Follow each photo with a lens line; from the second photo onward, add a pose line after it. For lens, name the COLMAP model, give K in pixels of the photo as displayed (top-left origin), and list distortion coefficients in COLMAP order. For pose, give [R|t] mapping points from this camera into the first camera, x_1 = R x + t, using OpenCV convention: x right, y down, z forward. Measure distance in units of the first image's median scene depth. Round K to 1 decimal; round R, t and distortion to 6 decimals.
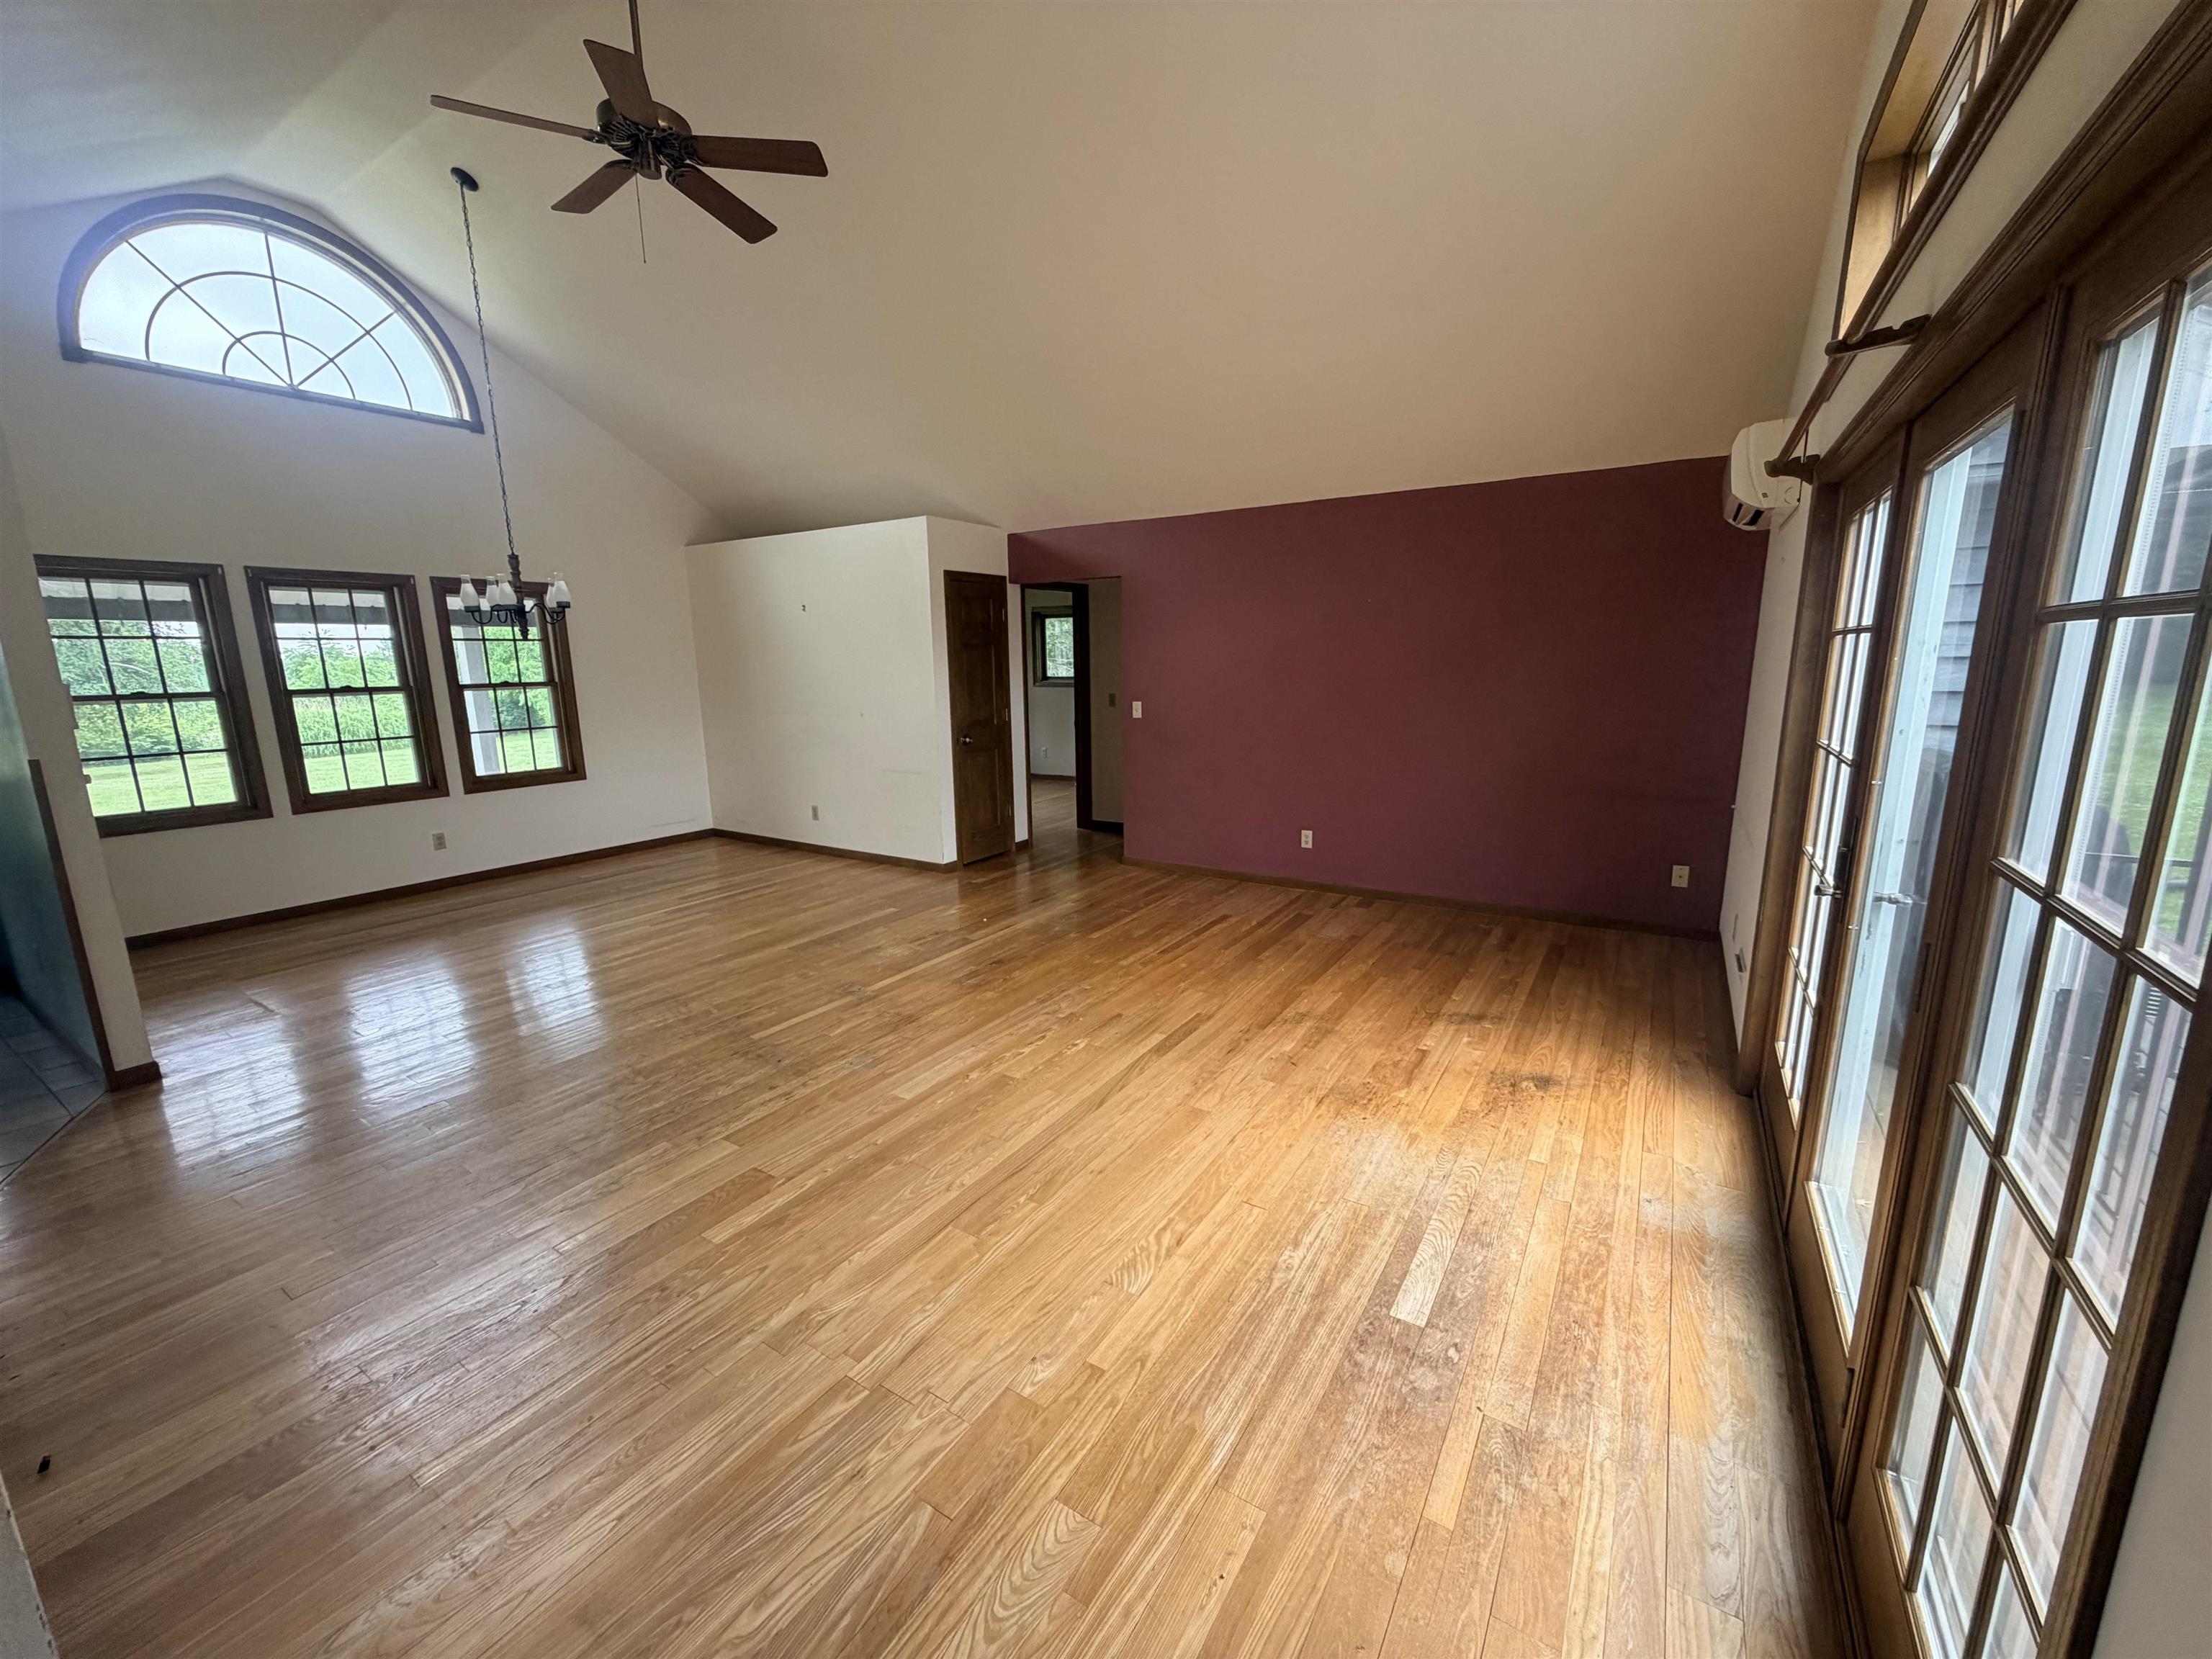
lens RADIAL K [[889.8, 0, 1105.7], [0, 889.8, 829.8], [0, 0, 1]] dist [-0.001268, -0.000125]
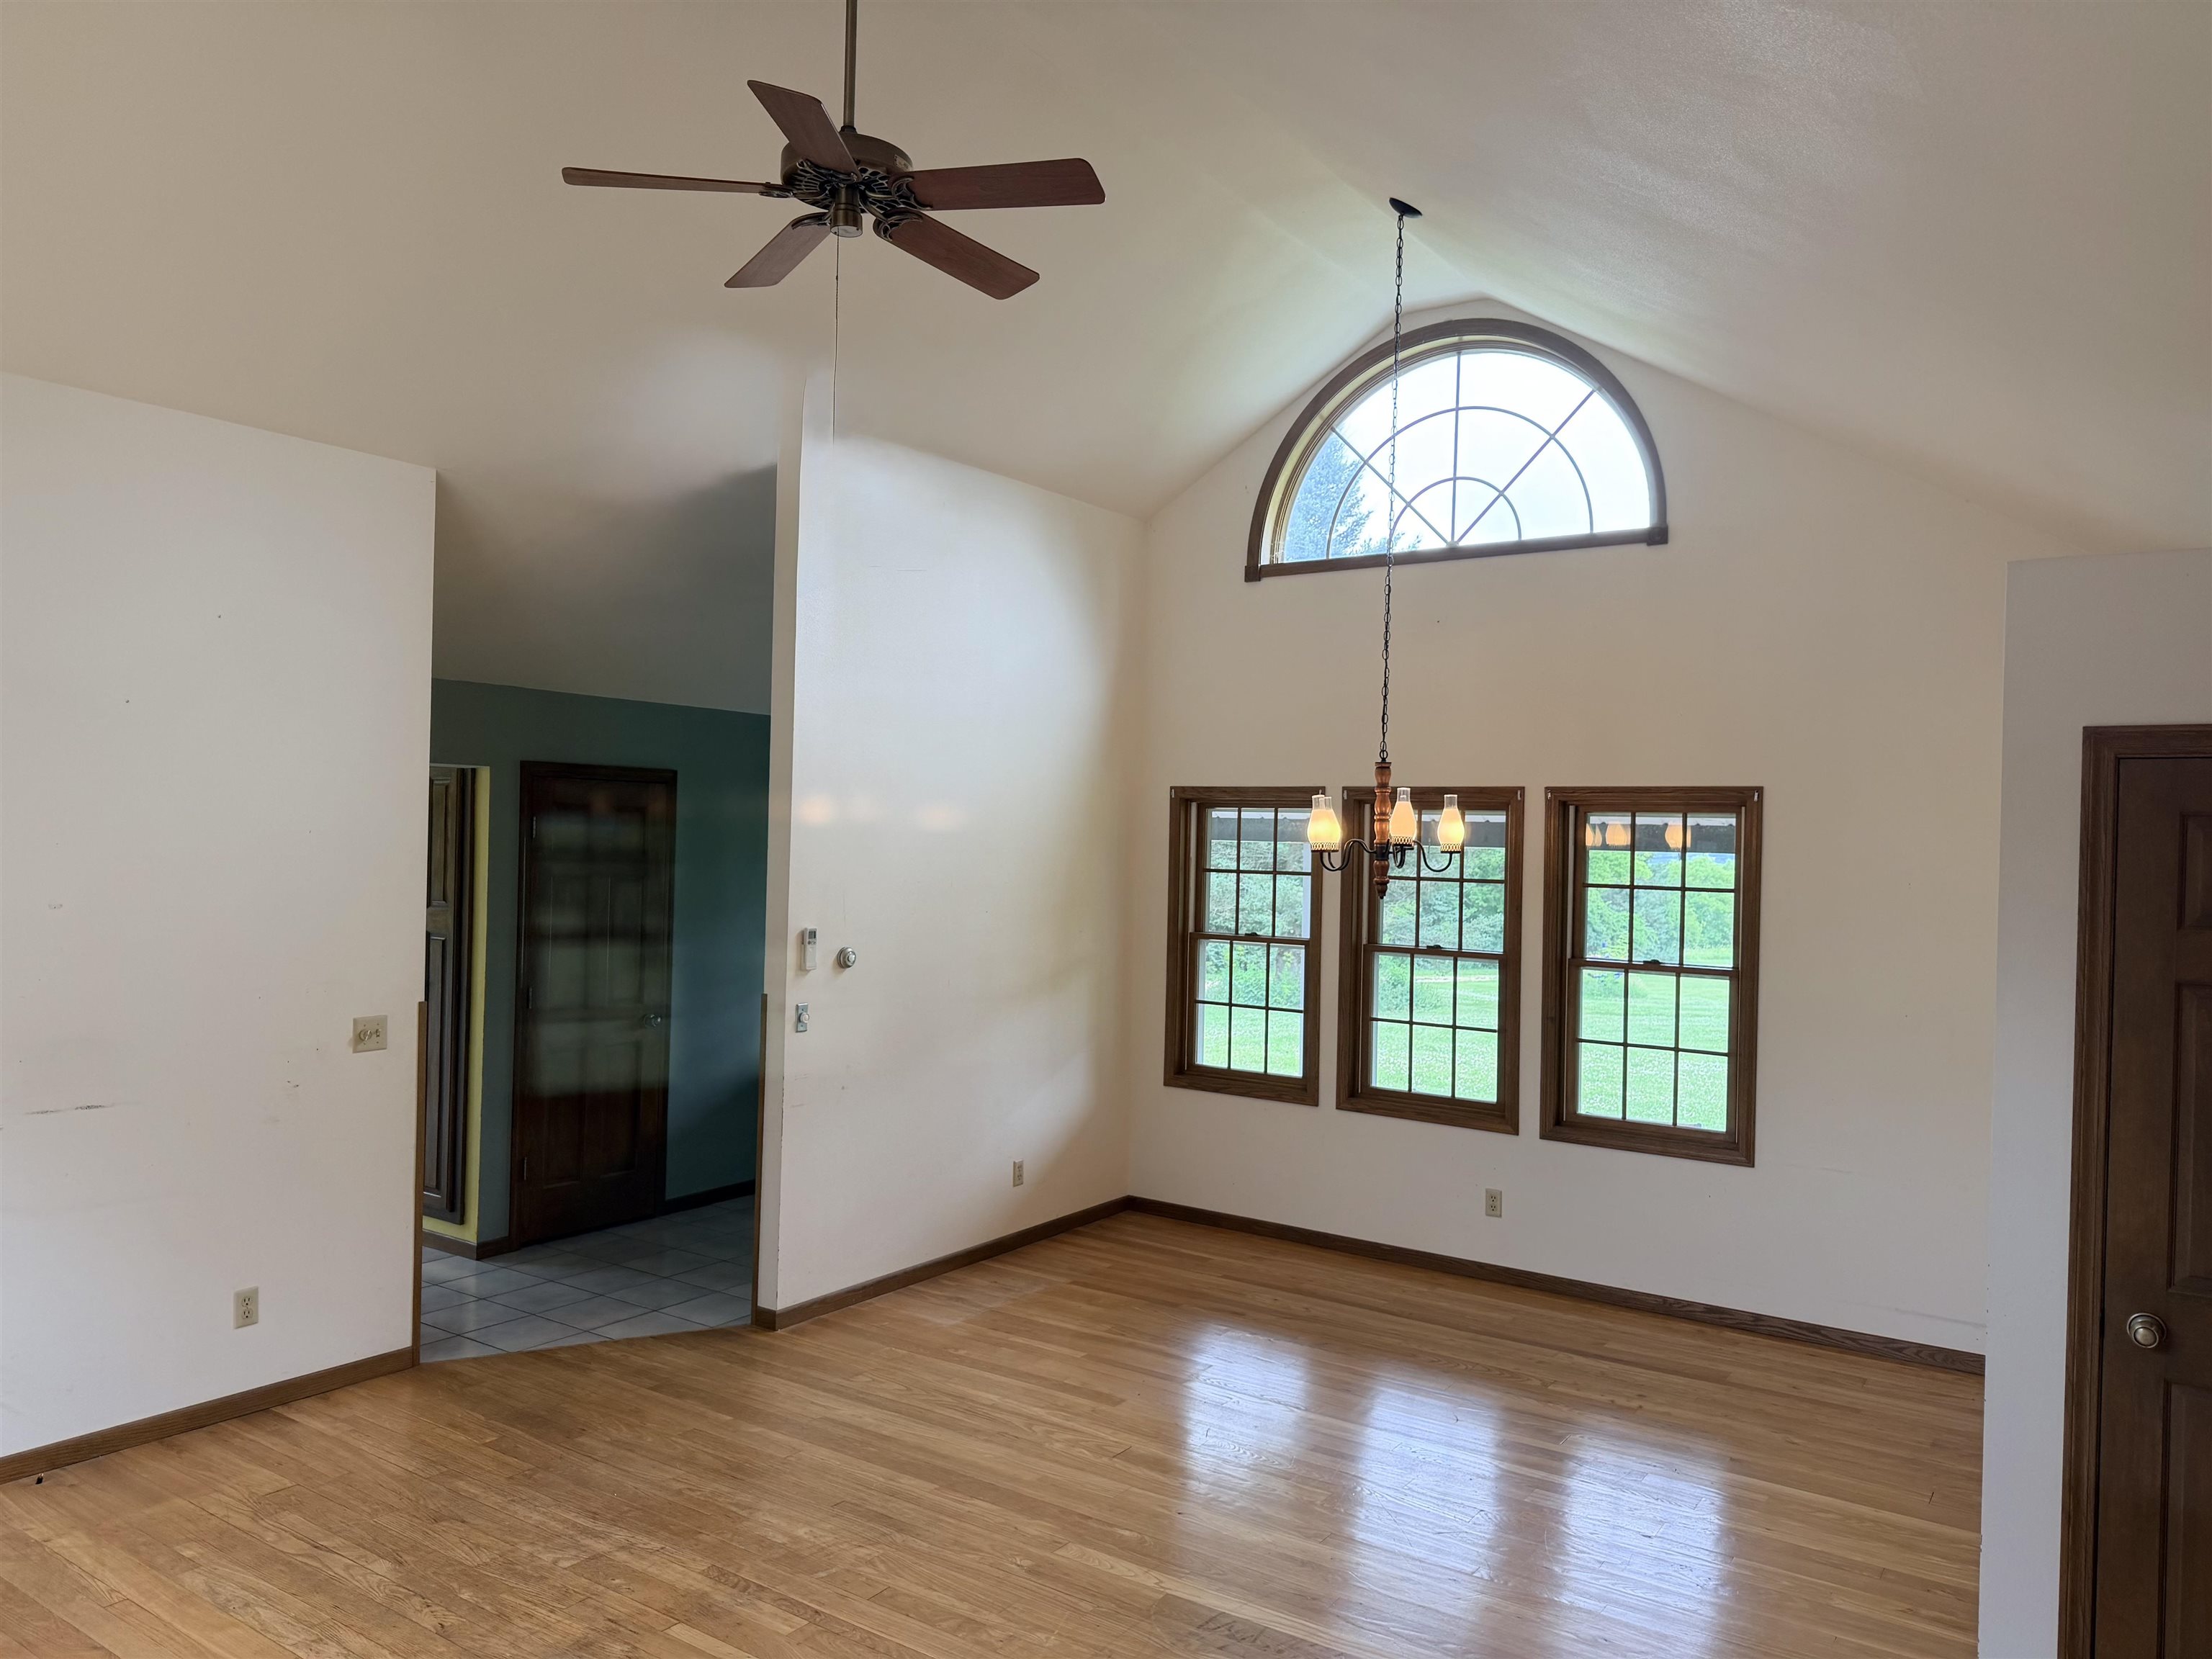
lens RADIAL K [[1563.8, 0, 1104.7], [0, 1563.8, 834.8], [0, 0, 1]] dist [0.042918, -0.034411]
pose [[-0.038591, 0.013832, -0.999159, 0.375544], [-0.218940, 0.975491, 0.021961, -0.216466], [0.974975, 0.219603, -0.034617, 0.771914]]
